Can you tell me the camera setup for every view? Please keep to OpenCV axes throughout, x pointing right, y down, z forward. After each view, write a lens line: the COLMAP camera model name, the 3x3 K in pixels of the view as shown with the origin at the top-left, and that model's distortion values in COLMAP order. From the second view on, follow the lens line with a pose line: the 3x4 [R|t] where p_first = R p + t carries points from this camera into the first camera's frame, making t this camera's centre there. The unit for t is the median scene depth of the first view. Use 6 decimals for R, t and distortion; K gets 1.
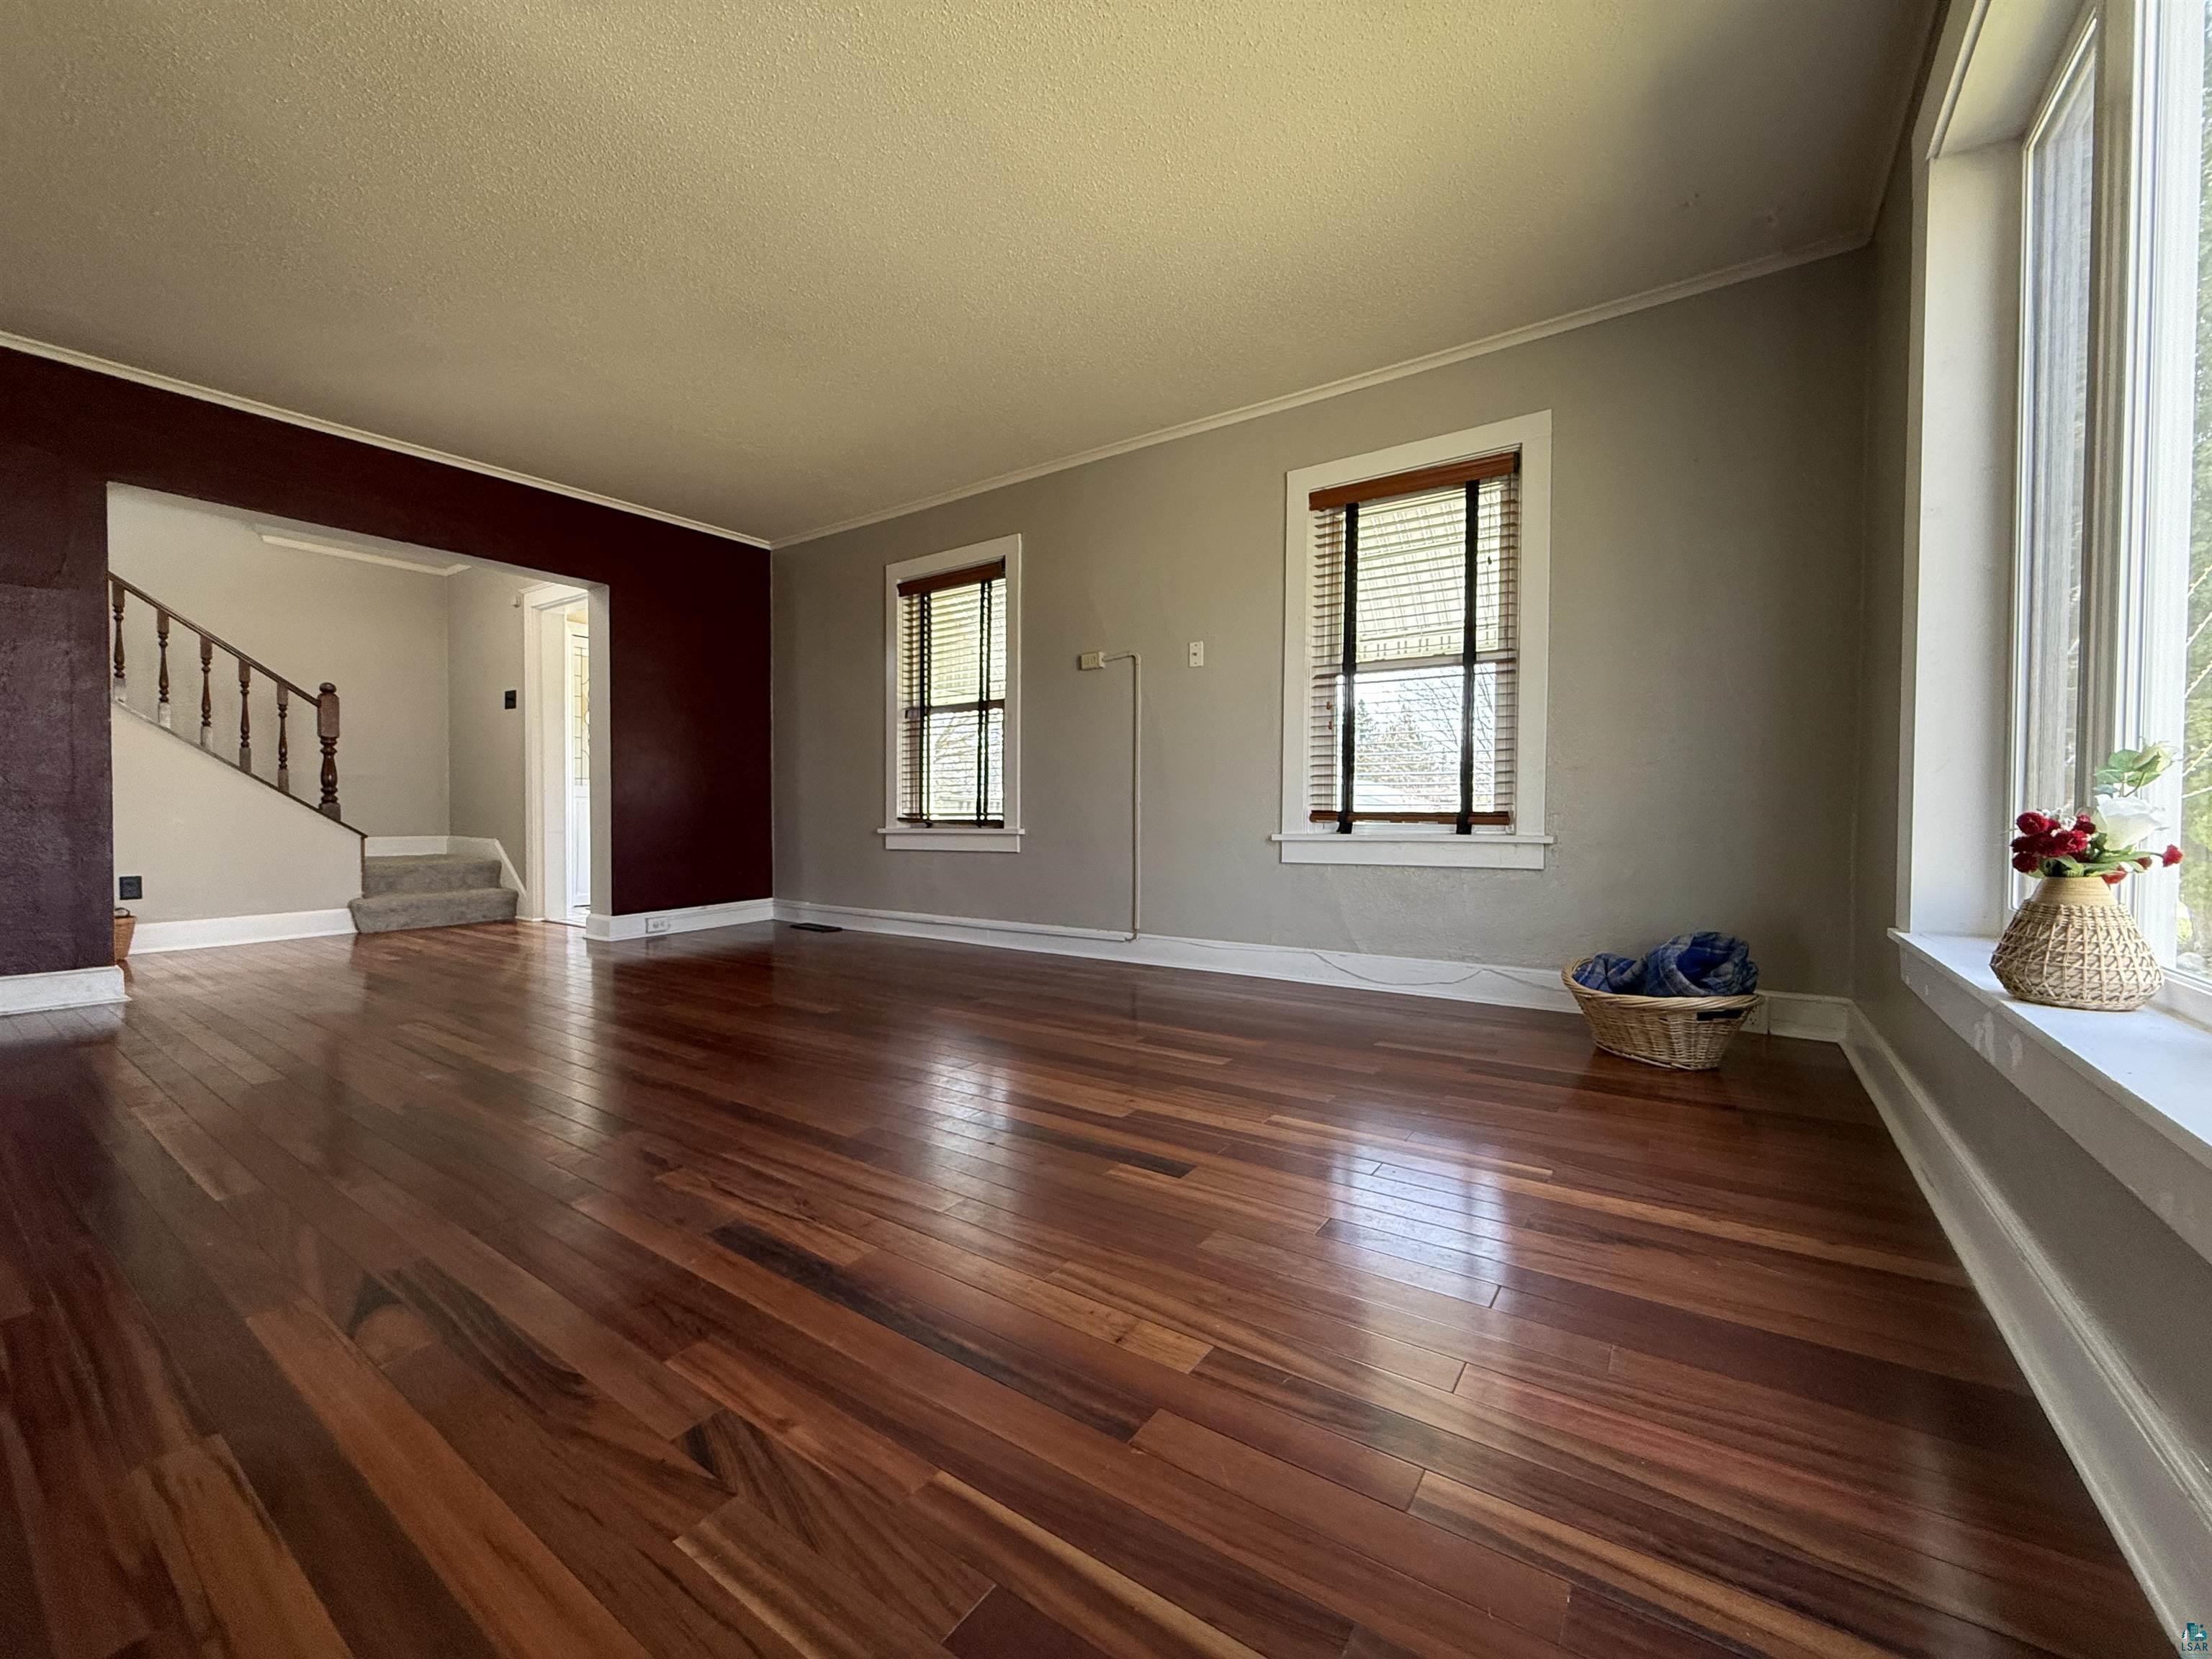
lens RADIAL K [[883.7, 0, 1091.7], [0, 883.7, 822.3], [0, 0, 1]] dist [-0.001975, 0.000374]
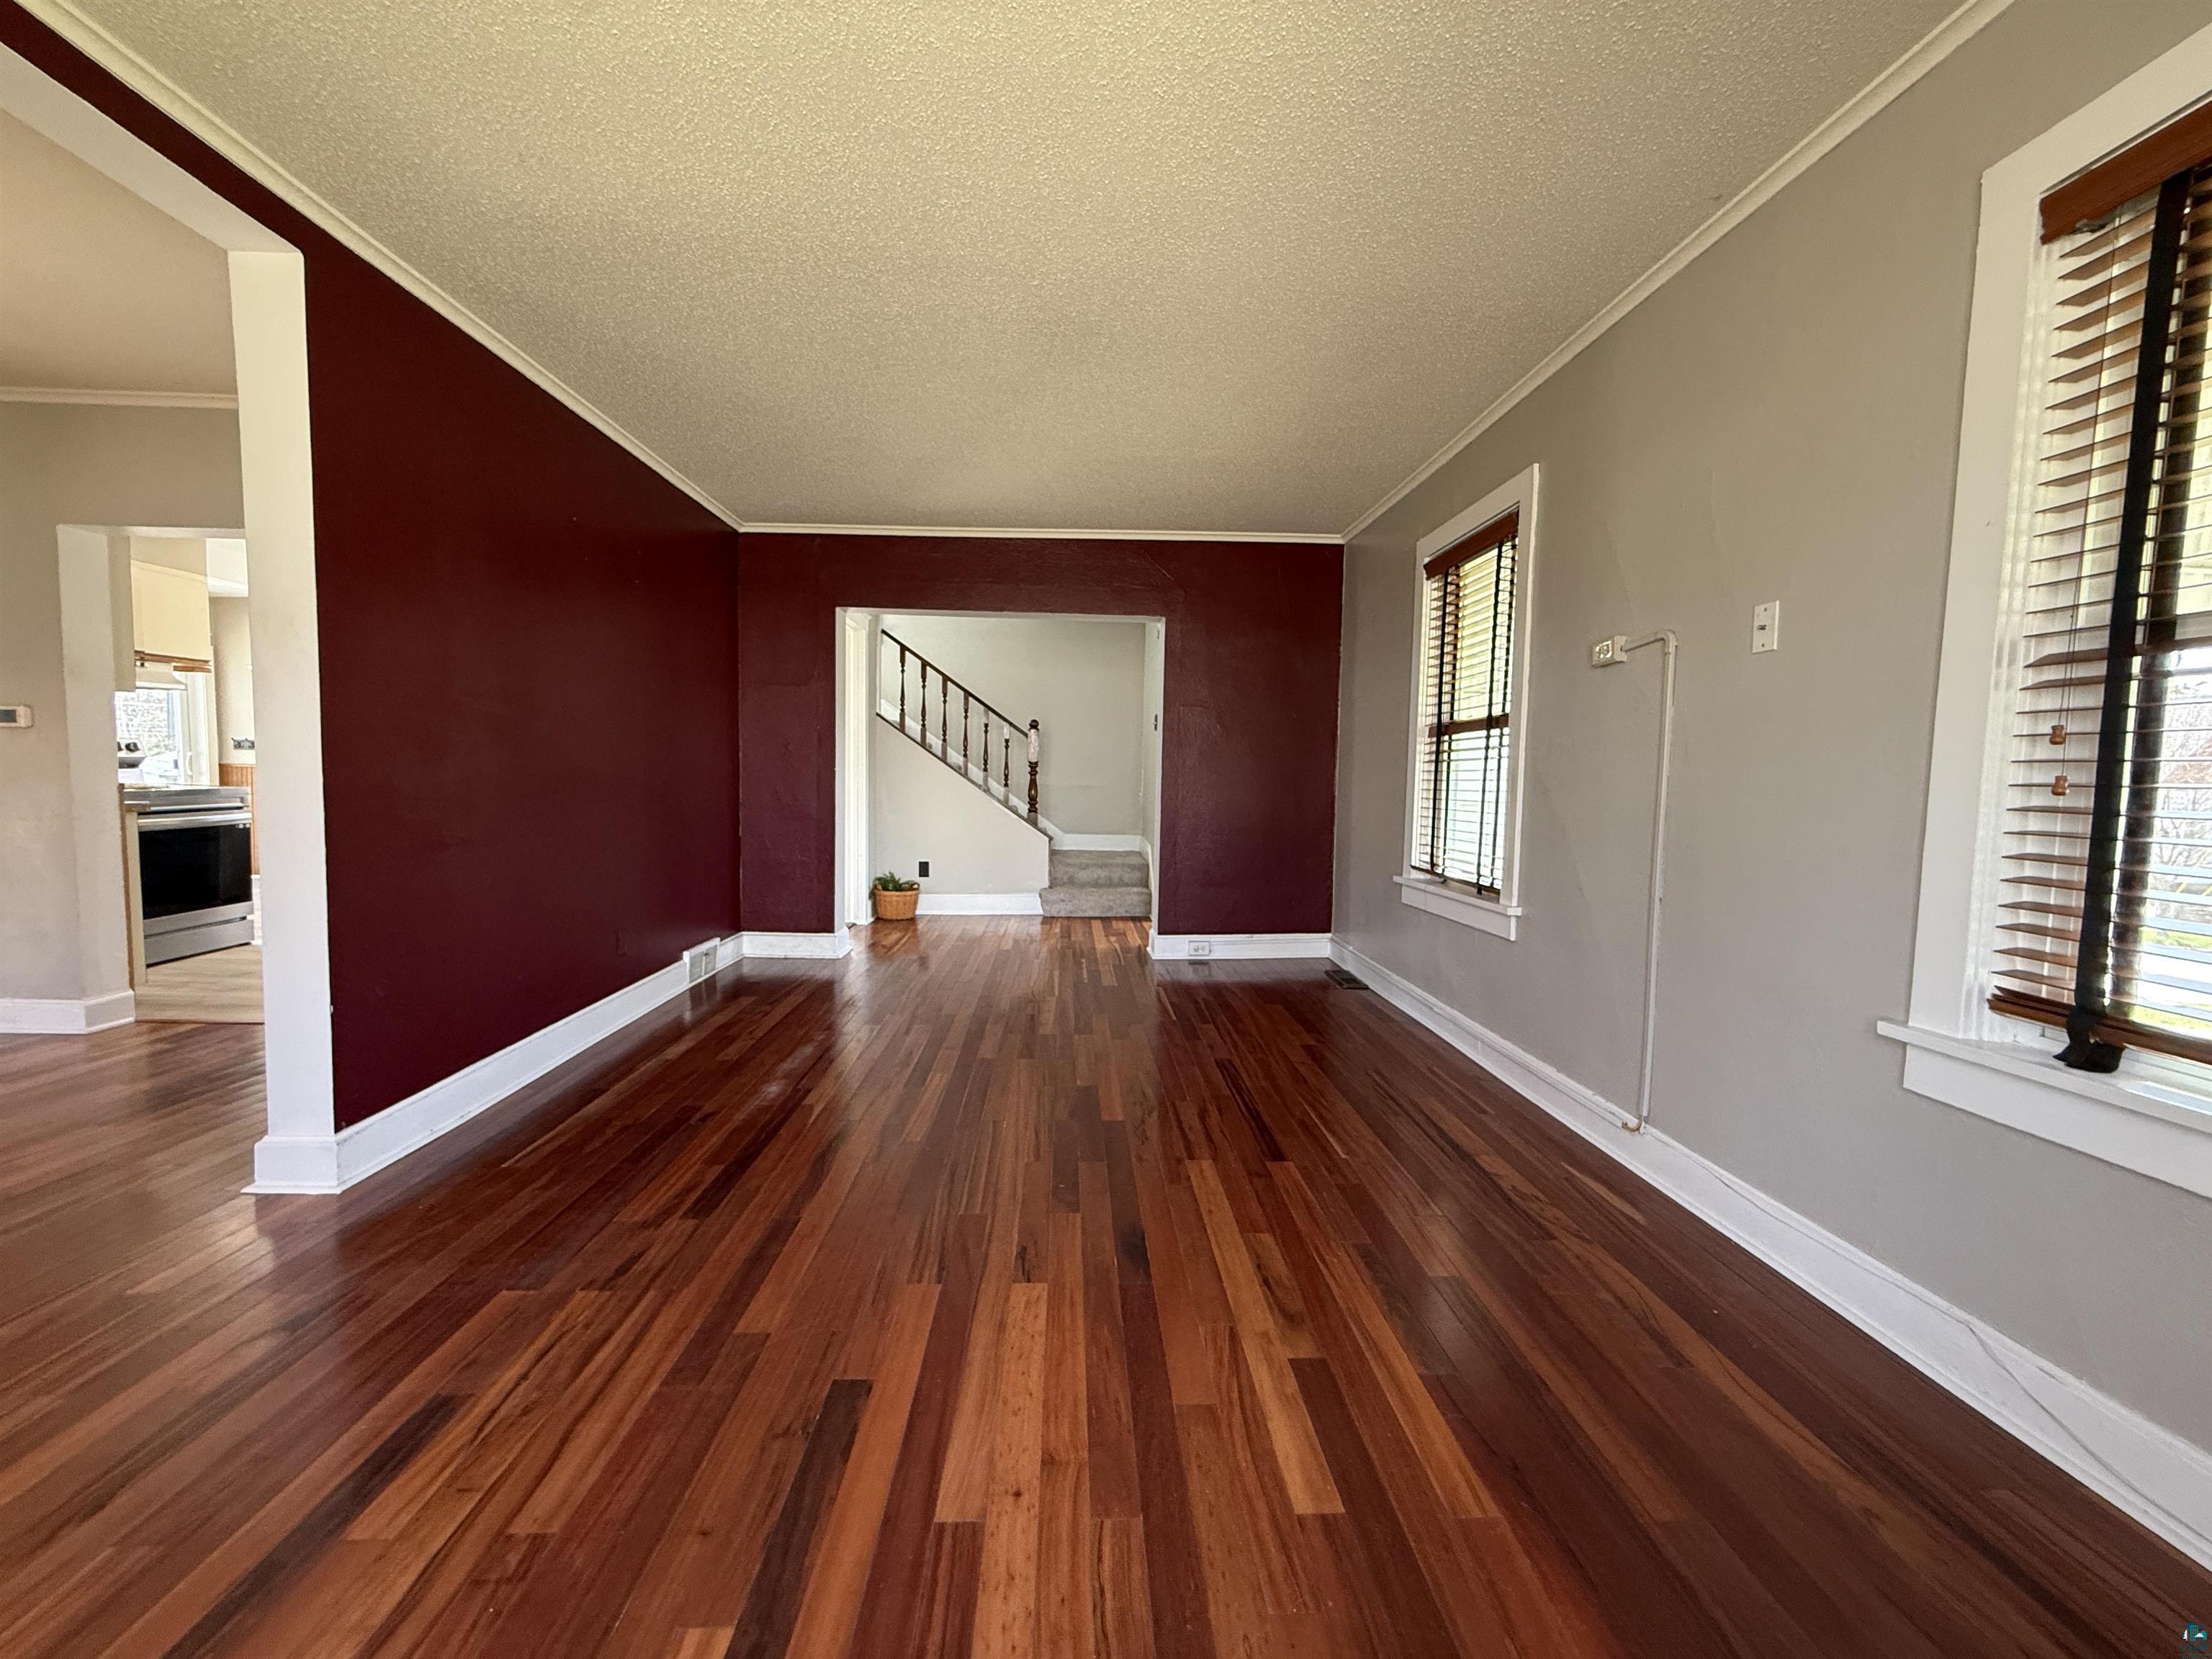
lens RADIAL K [[883.7, 0, 1102.6], [0, 883.7, 828.2], [0, 0, 1]] dist [-0.001975, 0.000374]
pose [[0.609711, 0.058145, -0.790488, 0.256016], [-0.026655, 0.998246, 0.052867, -0.079940], [0.792176, -0.011163, 0.610191, 0.337254]]
